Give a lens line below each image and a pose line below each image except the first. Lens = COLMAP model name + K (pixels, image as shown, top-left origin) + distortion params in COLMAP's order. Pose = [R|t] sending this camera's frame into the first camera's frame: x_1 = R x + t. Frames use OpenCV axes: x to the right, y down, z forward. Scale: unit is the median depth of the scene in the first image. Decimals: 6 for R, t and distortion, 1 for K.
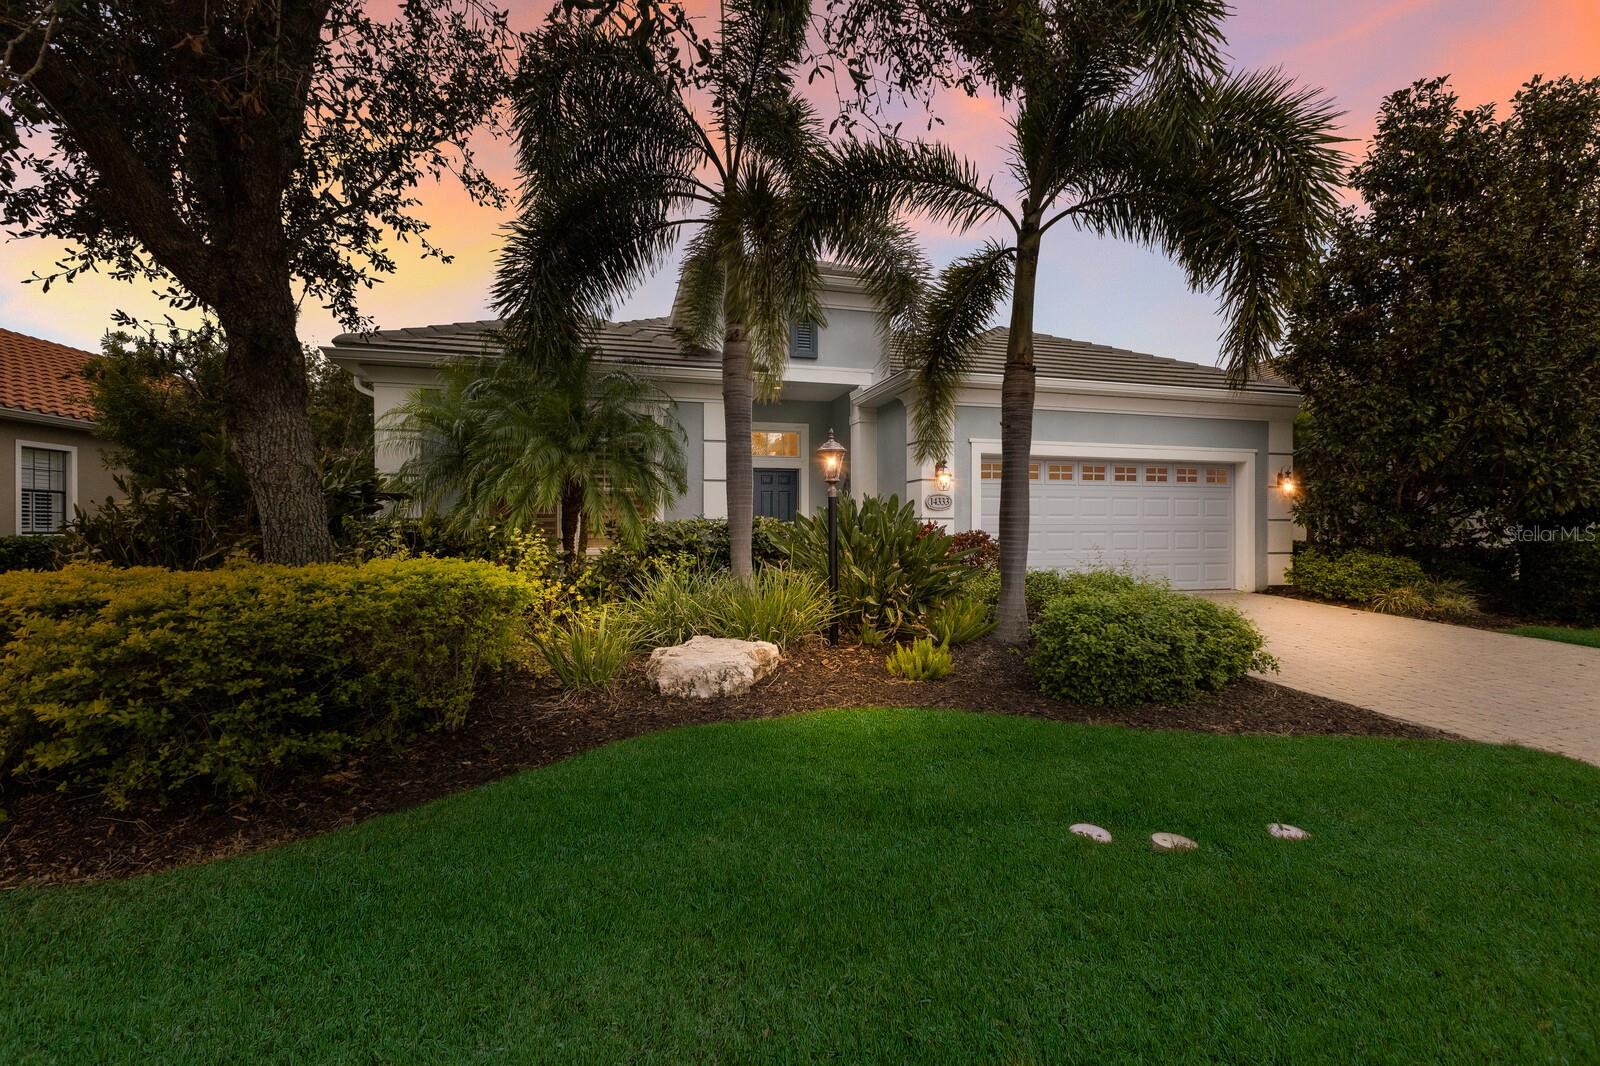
lens RADIAL K [[699.7, 0, 795.4], [0, 699.7, 538.1], [0, 0, 1]] dist [0.019147, -0.006609]
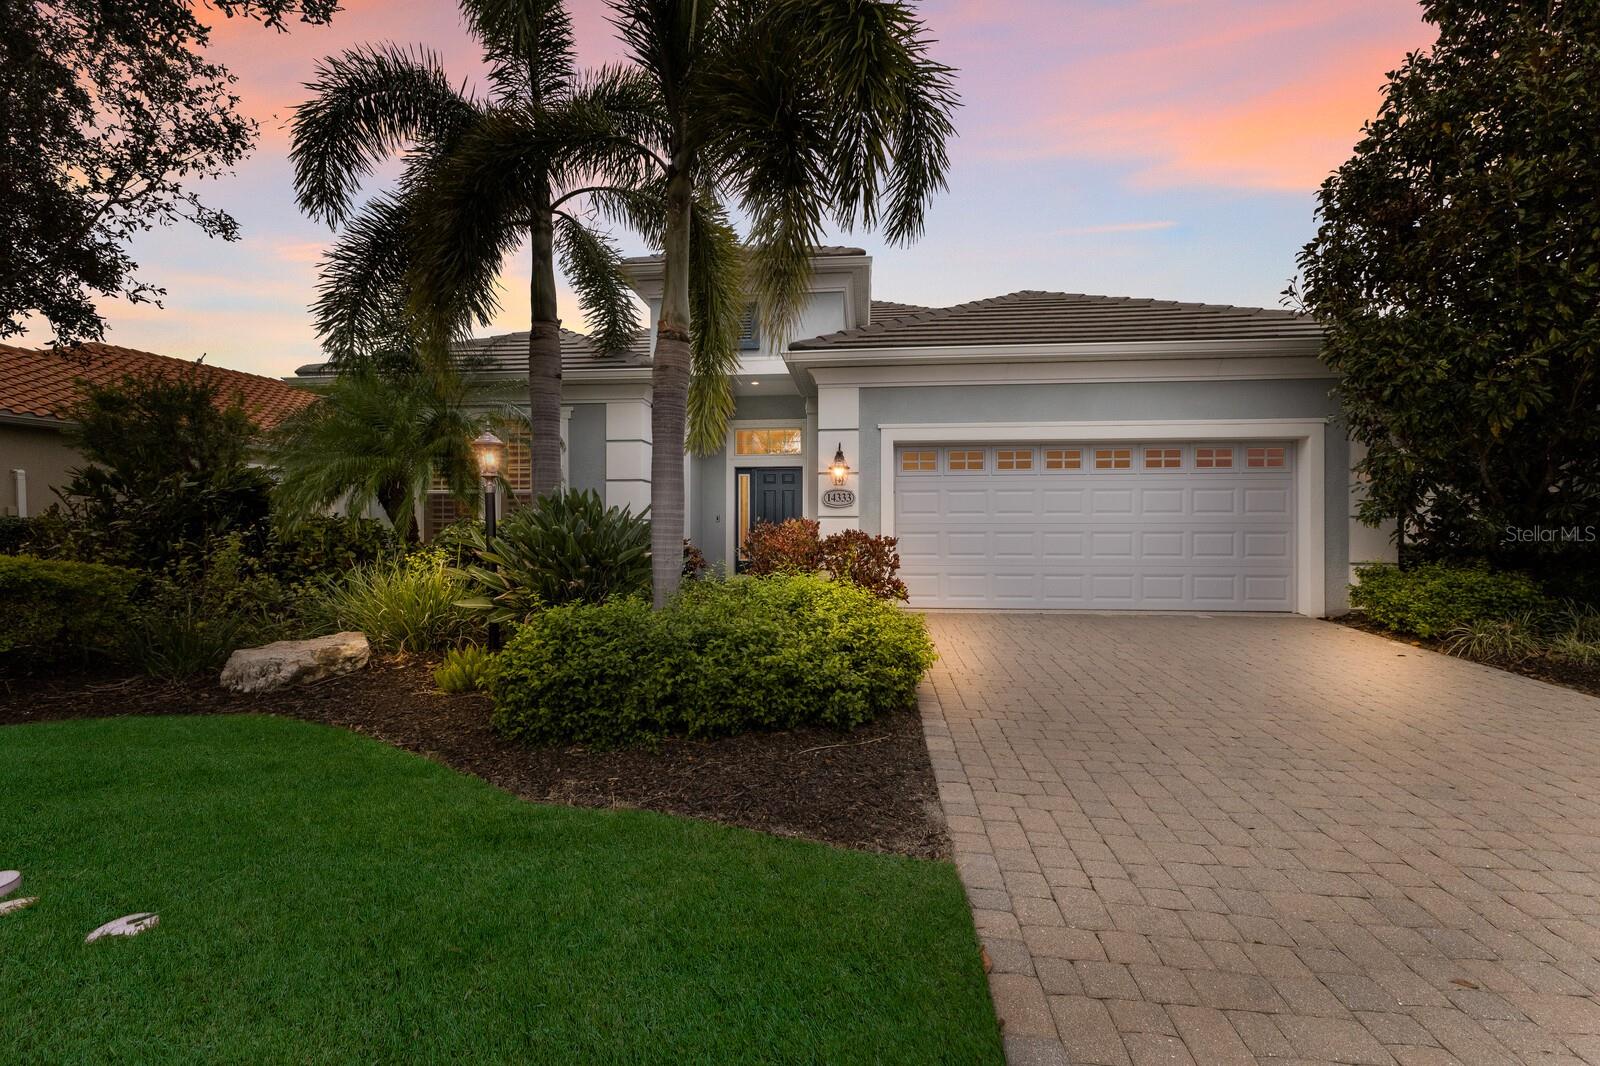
lens RADIAL K [[699.7, 0, 799.4], [0, 699.7, 527.9], [0, 0, 1]] dist [0.019147, -0.006609]
pose [[0.932181, -0.001181, -0.361991, 0.480076], [-0.005959, 0.999809, -0.018608, 0.002462], [0.361944, 0.019503, 0.931996, 0.164945]]
